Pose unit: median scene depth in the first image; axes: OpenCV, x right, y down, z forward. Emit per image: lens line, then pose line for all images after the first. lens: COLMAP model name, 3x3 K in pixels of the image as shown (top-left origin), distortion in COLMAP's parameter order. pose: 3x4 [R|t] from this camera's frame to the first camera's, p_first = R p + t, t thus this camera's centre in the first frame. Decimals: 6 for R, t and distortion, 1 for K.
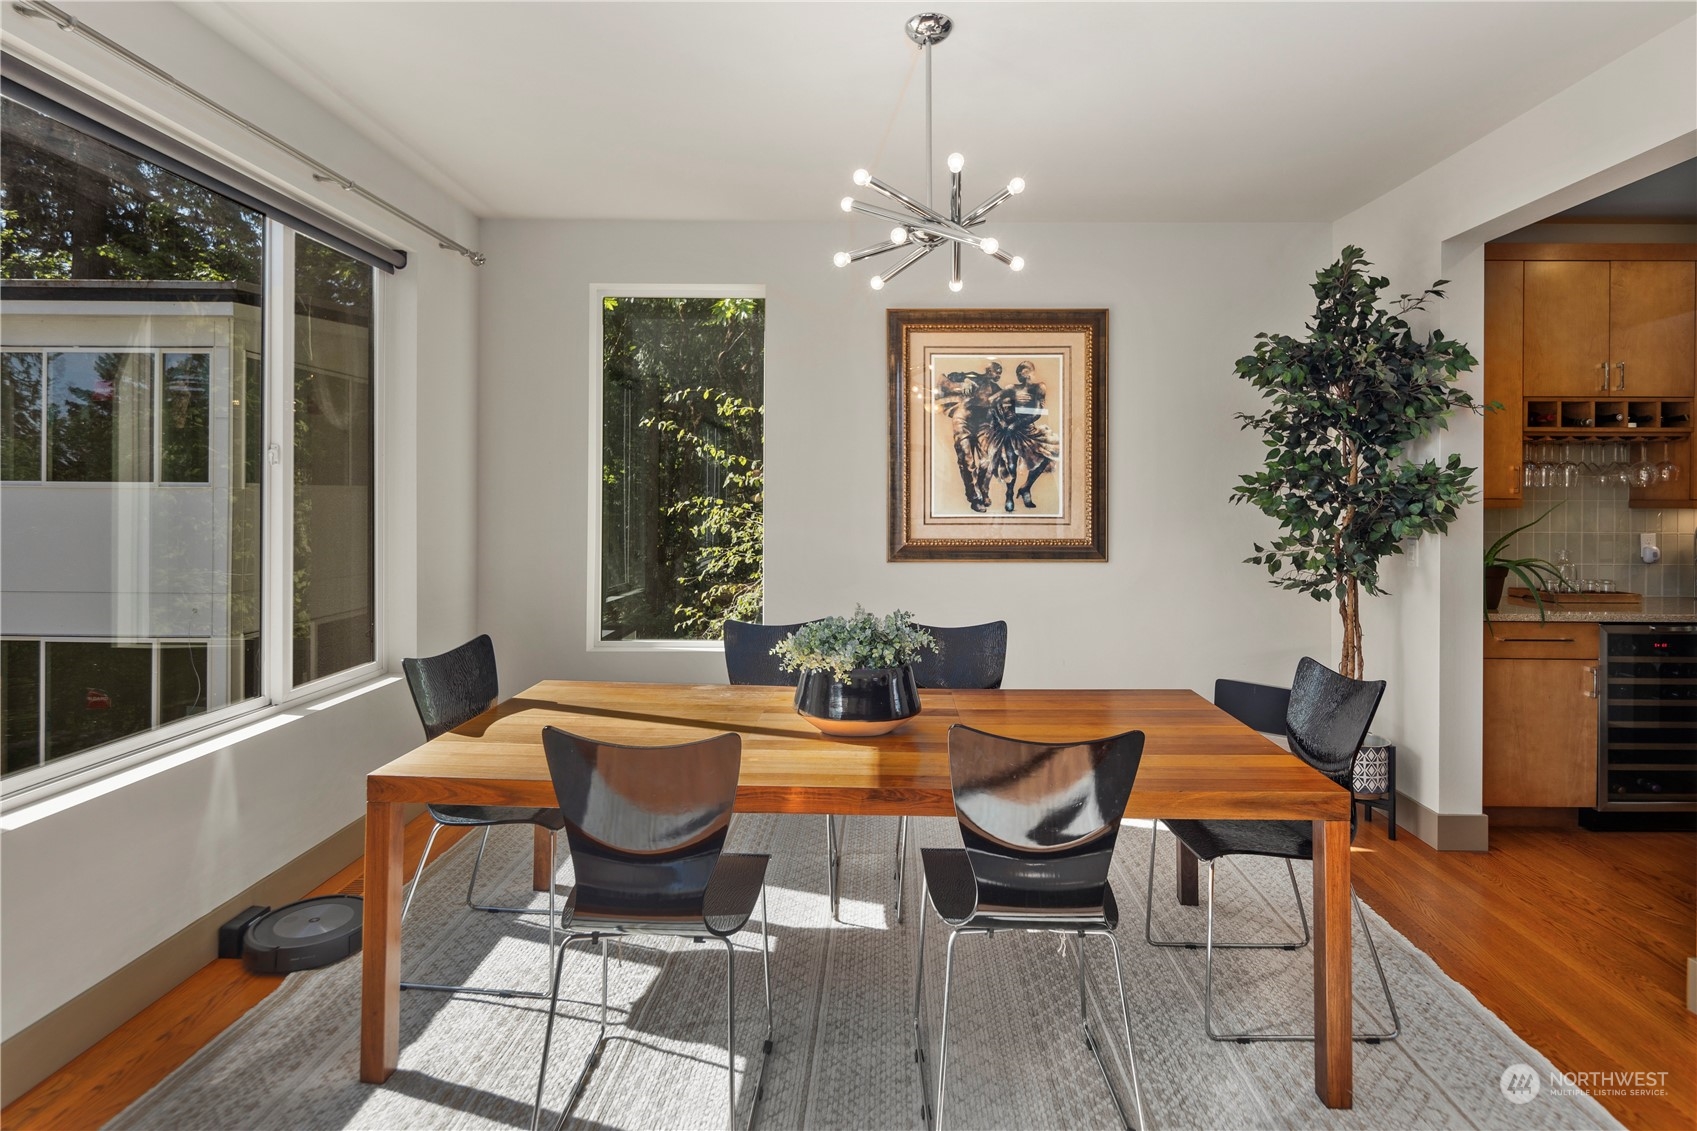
lens RADIAL K [[826.9, 0, 867.9], [0, 826.9, 506.8], [0, 0, 1]] dist [0.006930, -0.004726]
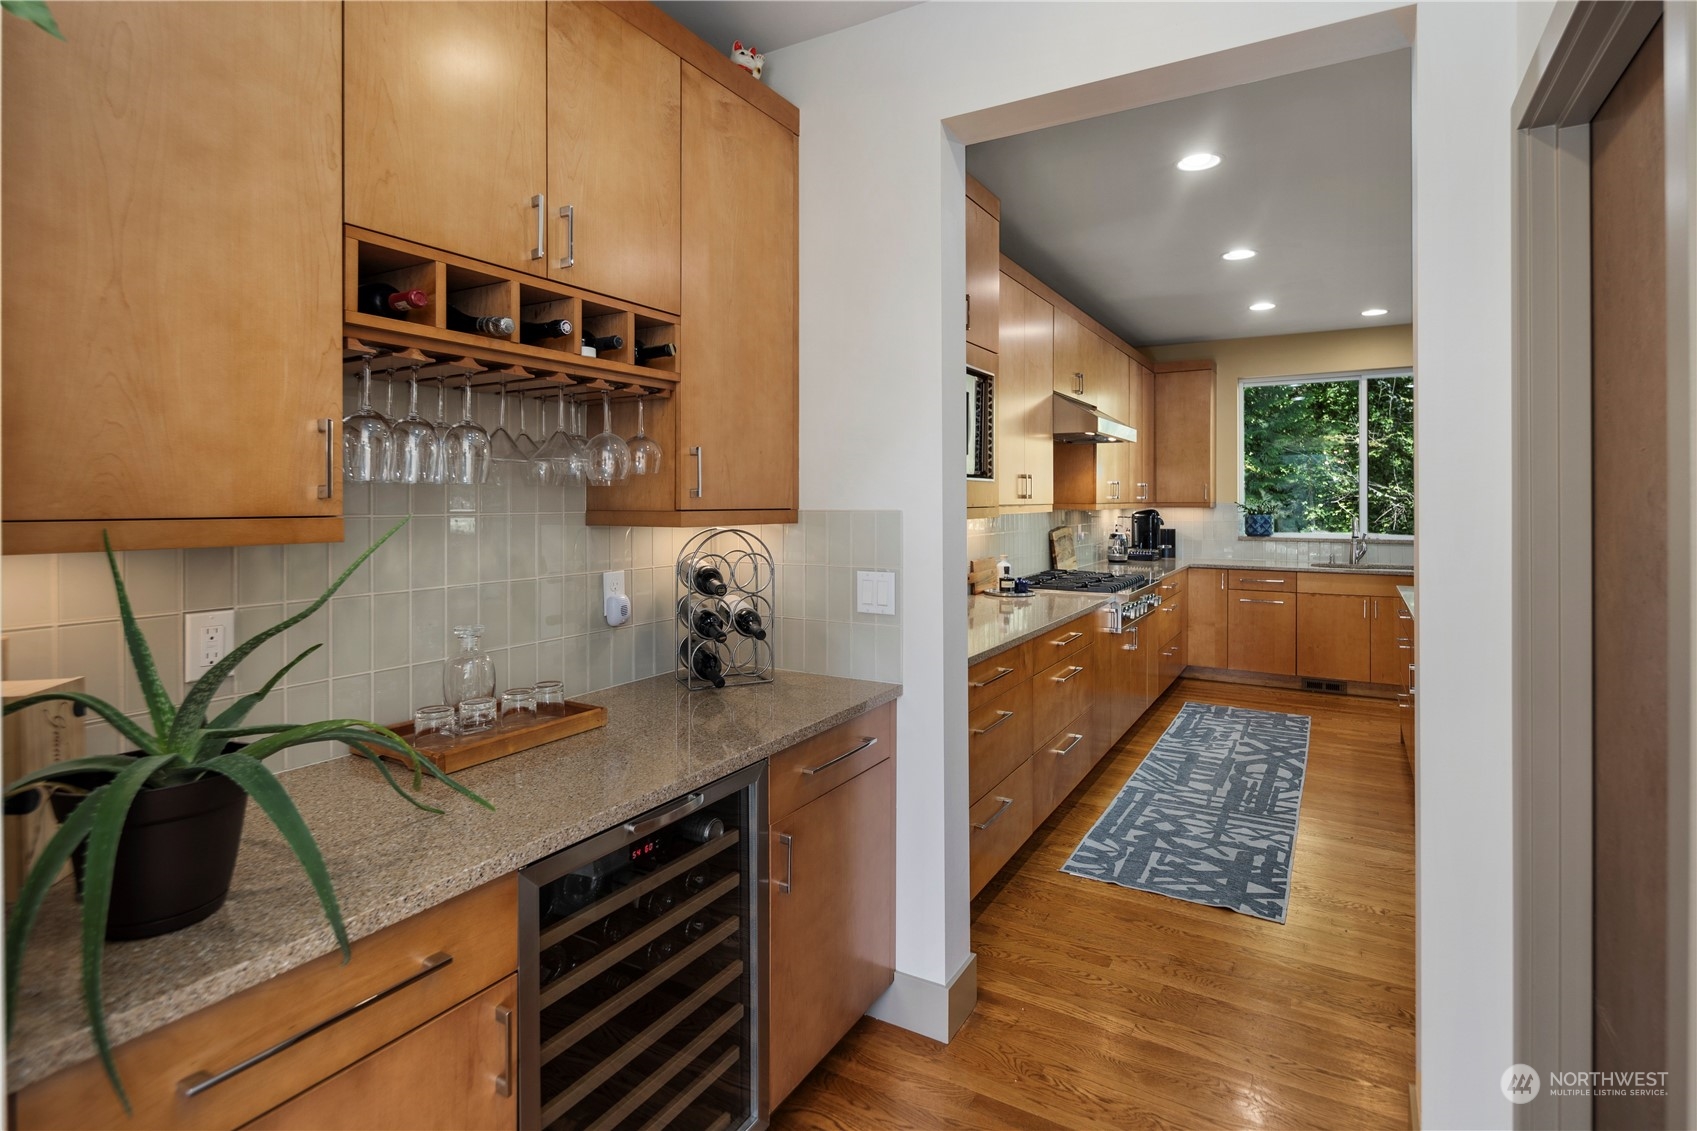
lens RADIAL K [[826.9, 0, 858.0], [0, 826.9, 502.0], [0, 0, 1]] dist [0.006930, -0.004726]
pose [[0.498729, -0.003801, 0.866750, 0.588355], [0.002258, 0.999993, 0.003086, -0.015682], [-0.866755, 0.000418, 0.498734, 0.630655]]
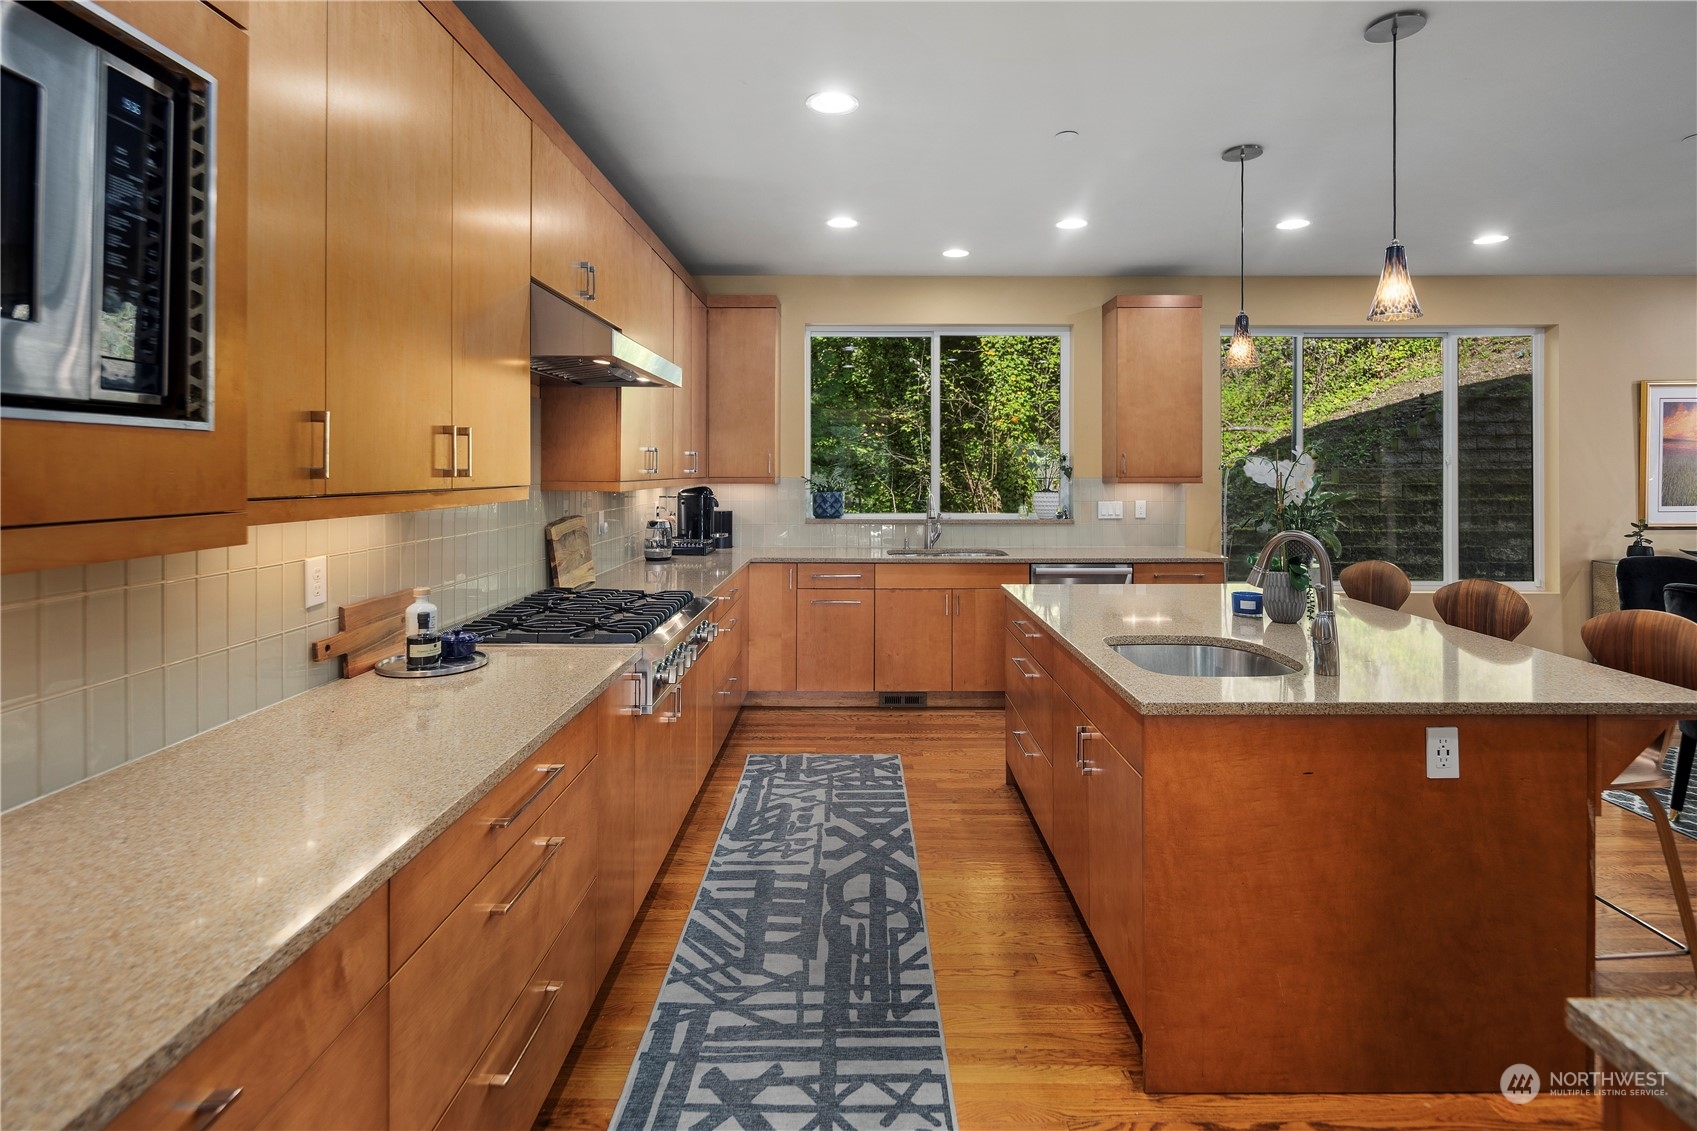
lens RADIAL K [[819.9, 0, 861.9], [0, 819.9, 470.4], [0, 0, 1]] dist [-0.006234, -0.000299]
pose [[-0.010842, -0.001700, 0.999940, 1.186858], [-0.001112, 0.999998, 0.001688, -0.022271], [-0.999941, -0.001093, -0.010844, 0.741664]]
